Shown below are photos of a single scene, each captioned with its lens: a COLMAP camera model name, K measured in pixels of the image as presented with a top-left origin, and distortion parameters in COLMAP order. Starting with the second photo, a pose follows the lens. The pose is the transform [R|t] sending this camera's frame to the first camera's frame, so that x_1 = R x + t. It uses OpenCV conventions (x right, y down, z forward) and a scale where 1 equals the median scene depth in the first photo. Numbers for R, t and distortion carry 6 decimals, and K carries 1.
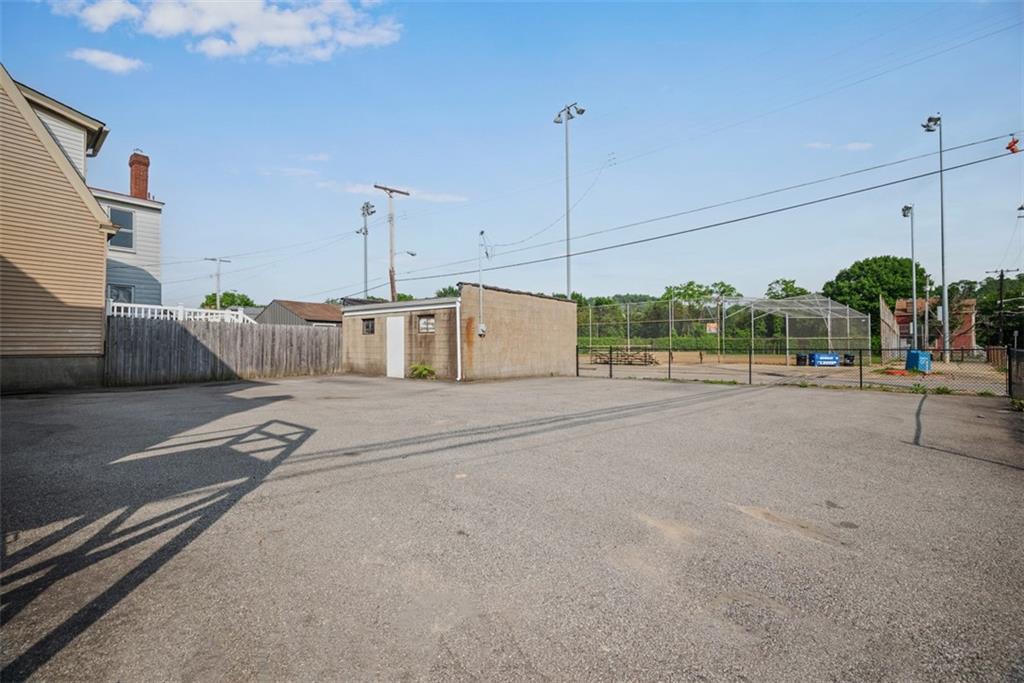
lens RADIAL K [[399.6, 0, 513.1], [0, 399.6, 339.0], [0, 0, 1]] dist [0.000238, -0.000136]
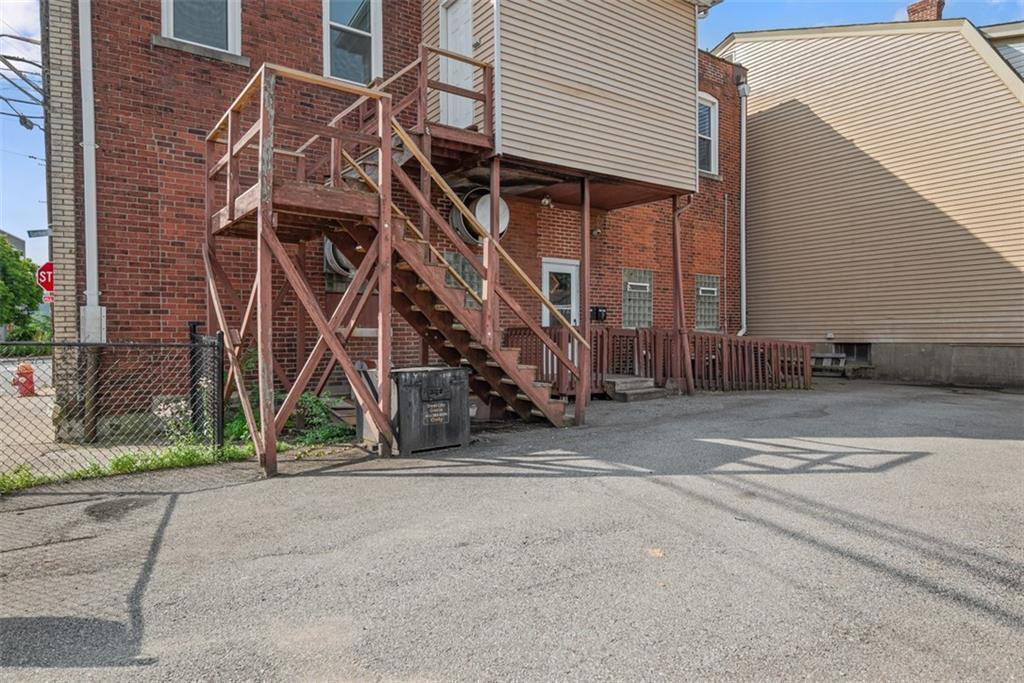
lens RADIAL K [[603.7, 0, 512.0], [0, 603.7, 341.5], [0, 0, 1]] dist [-0.004944, -0.000623]
pose [[-0.301839, 0.011379, -0.953291, 0.789834], [0.026231, 0.999649, 0.003627, 0.013527], [0.952998, -0.023911, -0.302032, 1.056773]]
